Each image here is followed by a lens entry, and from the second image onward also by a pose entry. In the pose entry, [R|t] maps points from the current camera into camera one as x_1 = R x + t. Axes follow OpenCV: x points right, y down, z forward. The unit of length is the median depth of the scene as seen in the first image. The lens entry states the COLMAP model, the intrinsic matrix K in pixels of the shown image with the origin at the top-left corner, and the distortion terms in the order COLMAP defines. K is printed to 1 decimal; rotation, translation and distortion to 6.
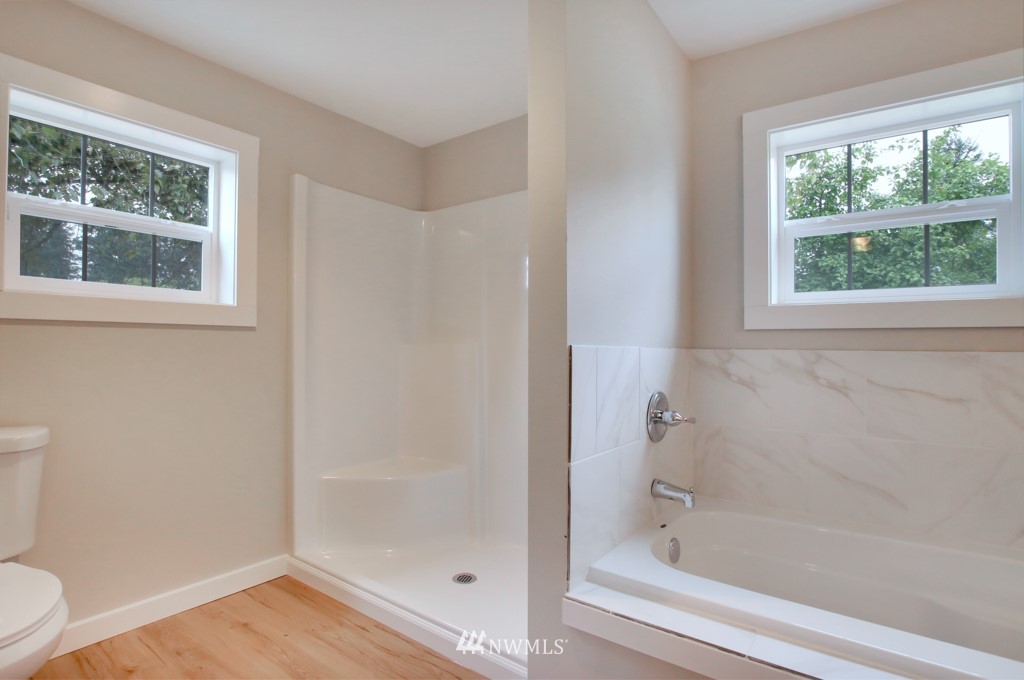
lens RADIAL K [[508.4, 0, 508.1], [0, 508.4, 348.3], [0, 0, 1]] dist [-0.024780, 0.001424]
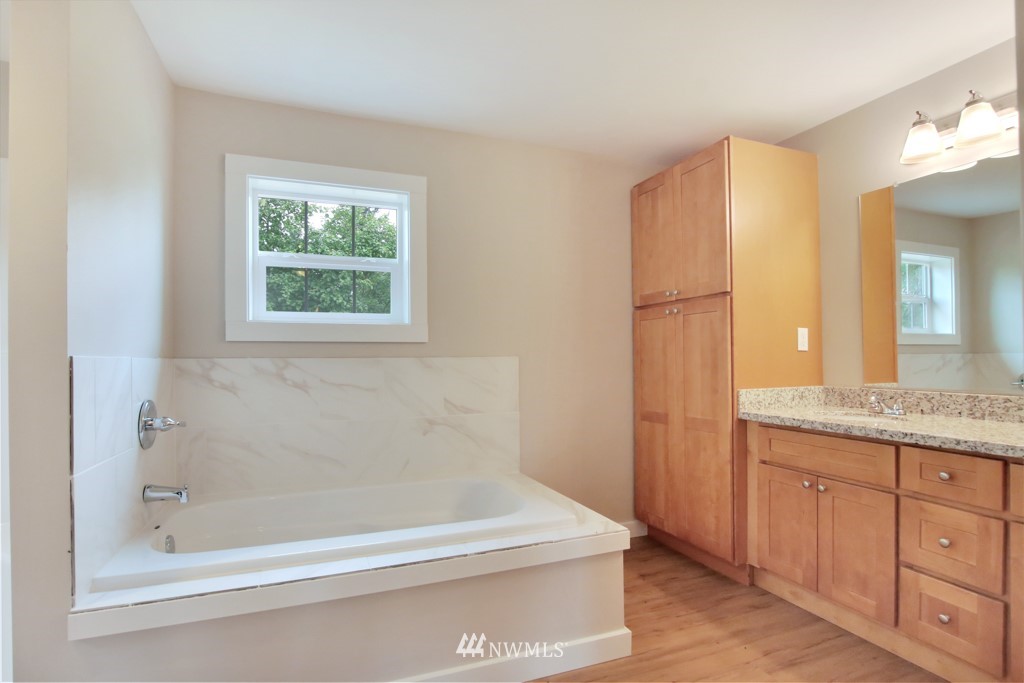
lens RADIAL K [[508.4, 0, 511.0], [0, 508.4, 349.9], [0, 0, 1]] dist [-0.024780, 0.001424]
pose [[0.527752, 0.001811, 0.849397, -0.165713], [0.009427, 0.999924, -0.007990, -0.001660], [-0.849346, 0.012224, 0.527694, -0.156405]]
